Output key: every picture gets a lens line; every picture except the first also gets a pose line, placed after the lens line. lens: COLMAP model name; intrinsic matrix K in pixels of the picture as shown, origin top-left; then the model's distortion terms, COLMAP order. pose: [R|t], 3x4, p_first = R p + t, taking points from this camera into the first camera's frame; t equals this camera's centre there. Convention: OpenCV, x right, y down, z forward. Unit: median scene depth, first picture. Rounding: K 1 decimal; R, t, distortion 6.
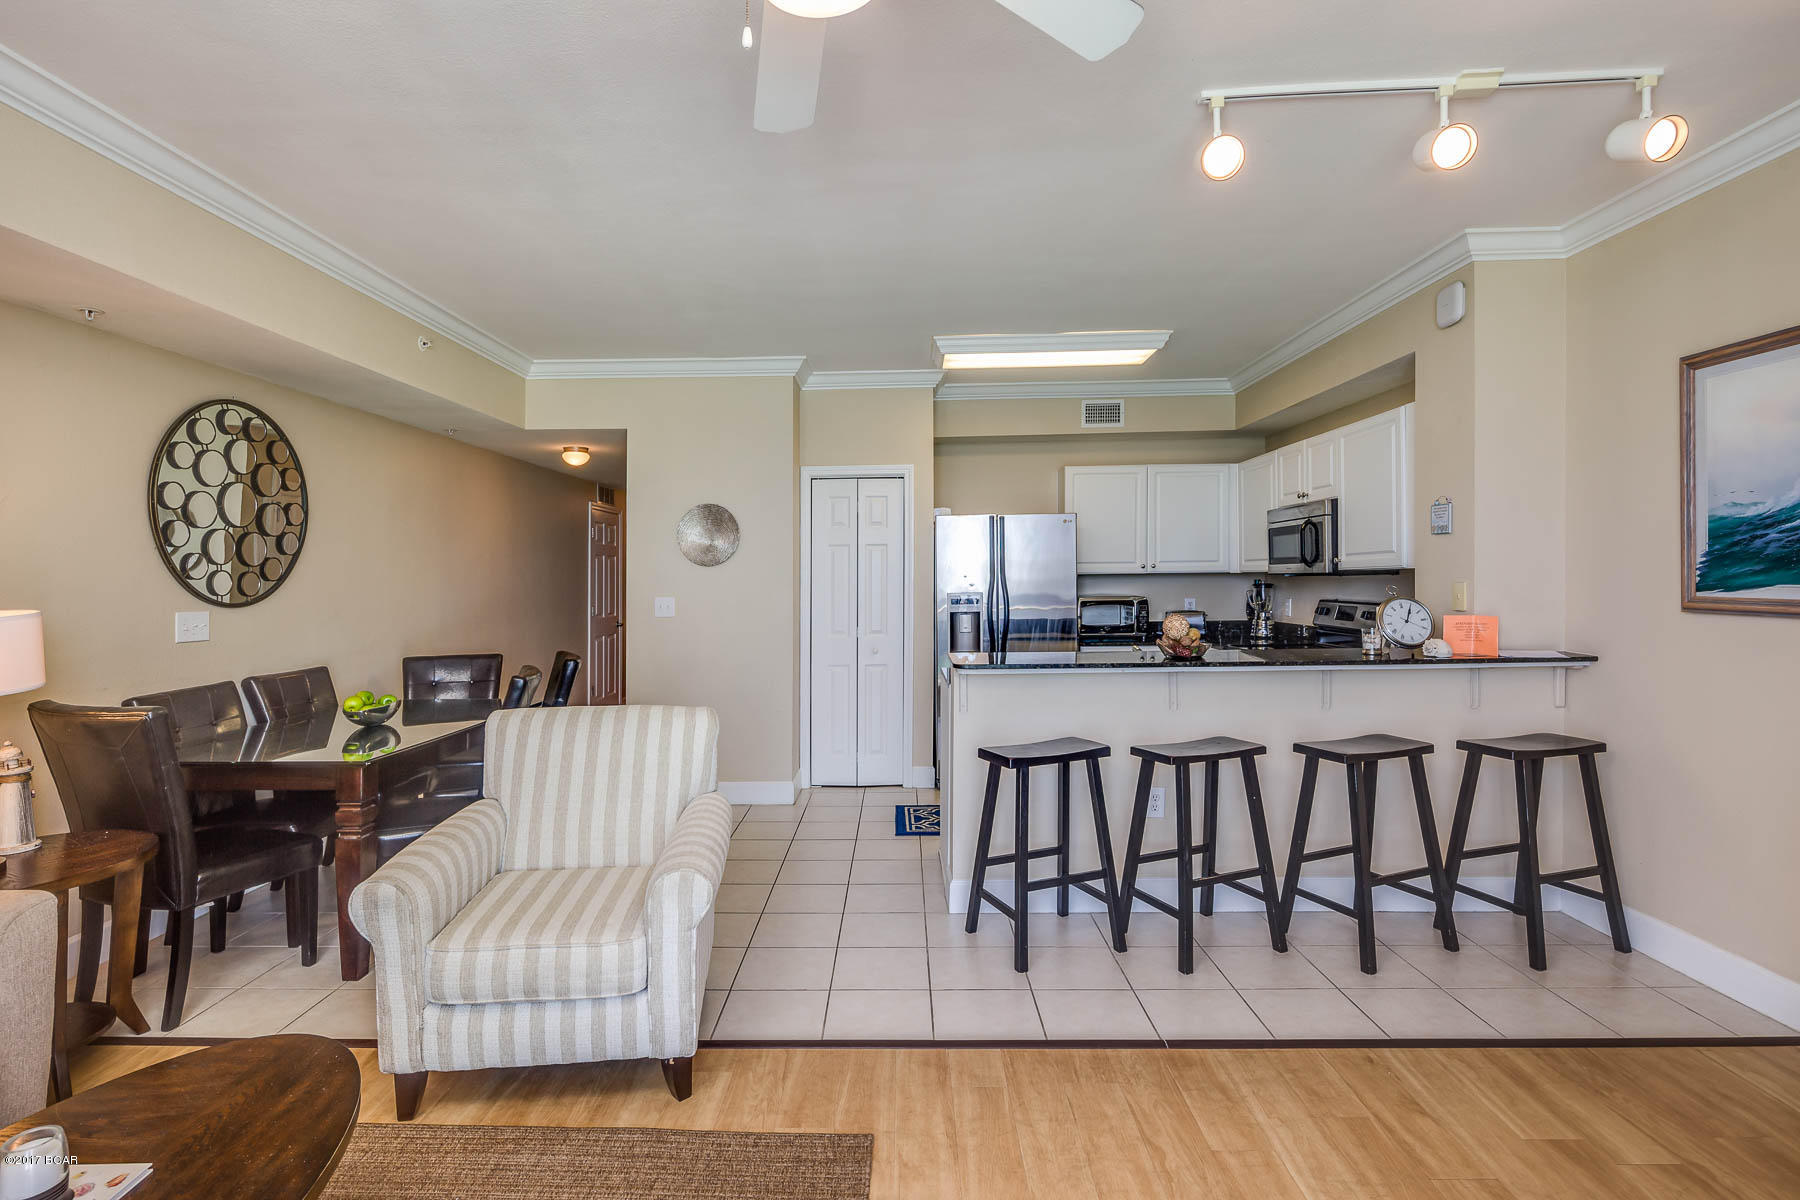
lens RADIAL K [[883.6, 0, 889.1], [0, 883.6, 578.4], [0, 0, 1]] dist [0.001809, -0.000279]
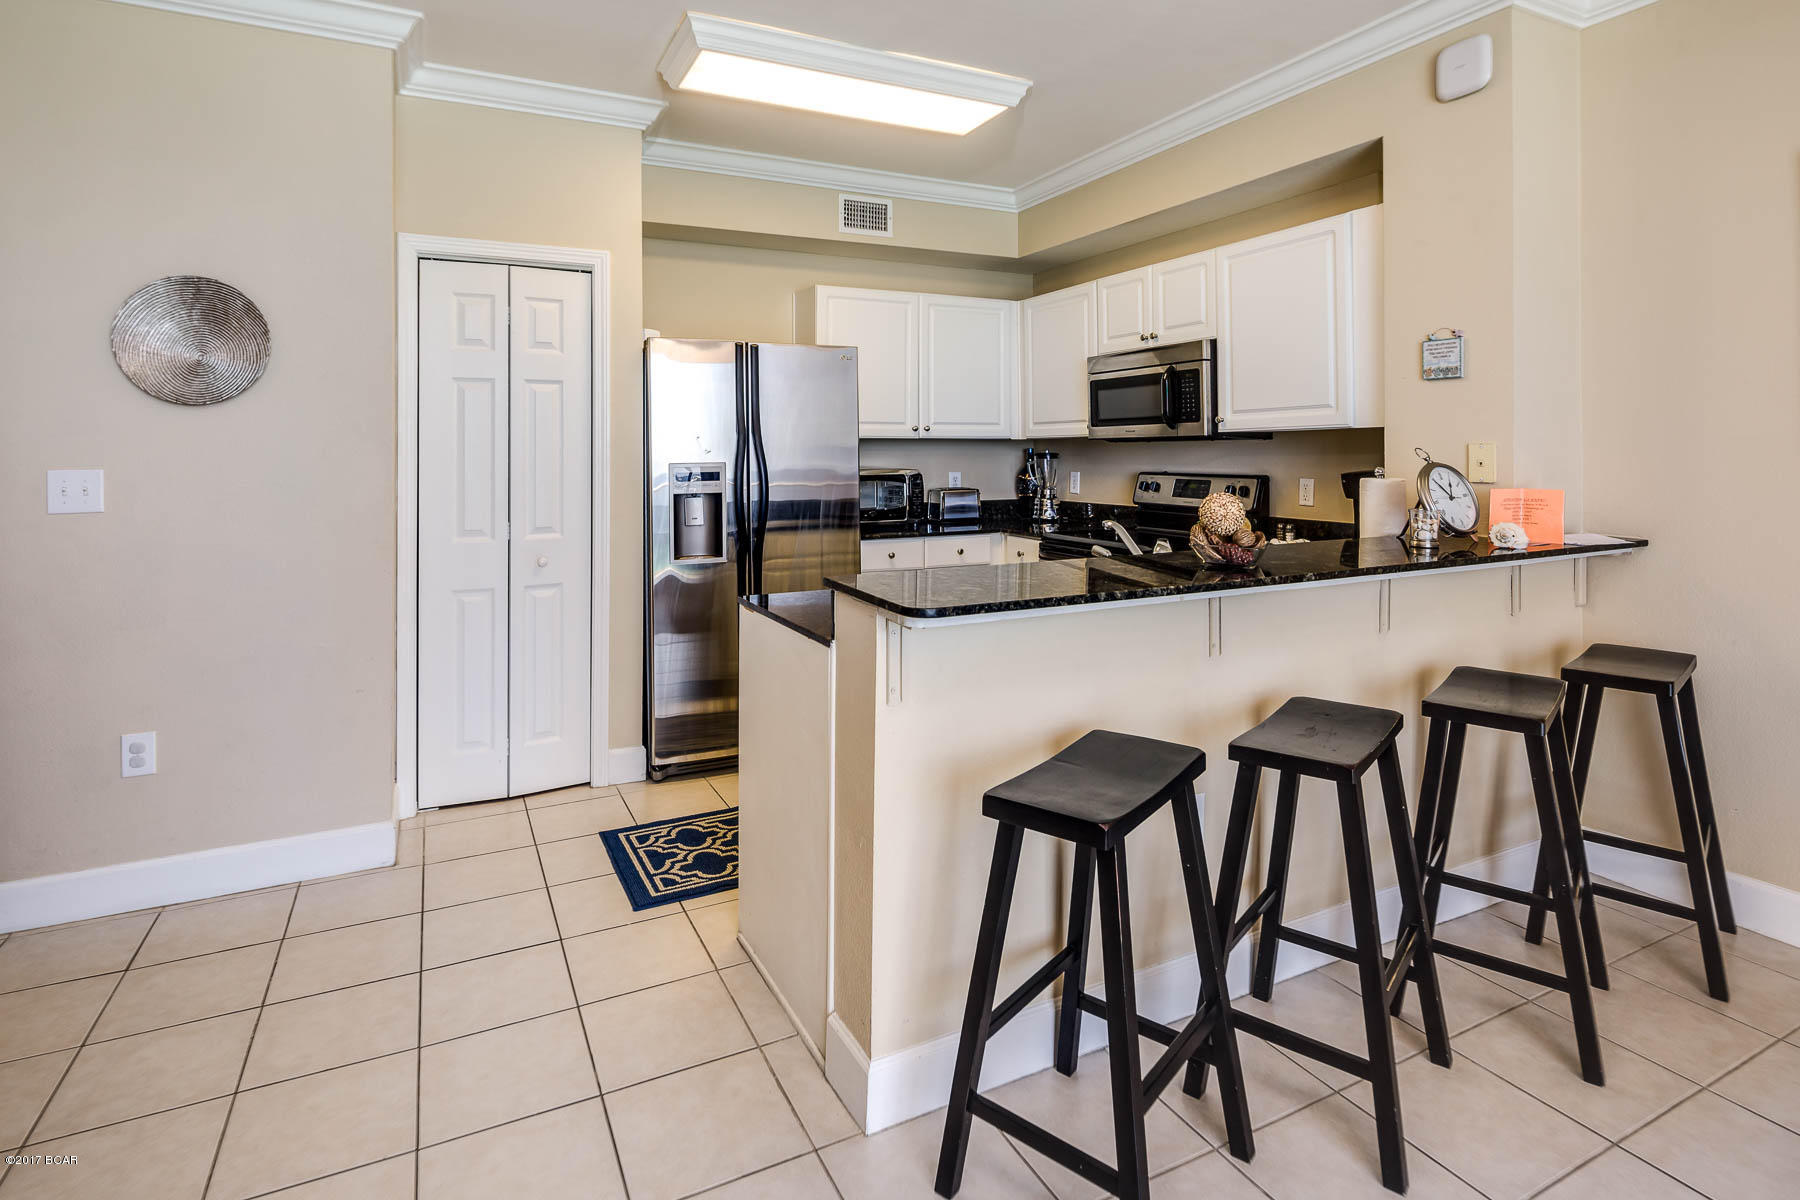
lens RADIAL K [[920.8, 0, 899.0], [0, 920.8, 460.2], [0, 0, 1]] dist [-0.003519, -0.000660]
pose [[0.884703, 0.004040, 0.466138, -0.096939], [-0.005559, 0.999983, 0.001885, 0.013126], [-0.466123, -0.004259, 0.884710, 0.374368]]
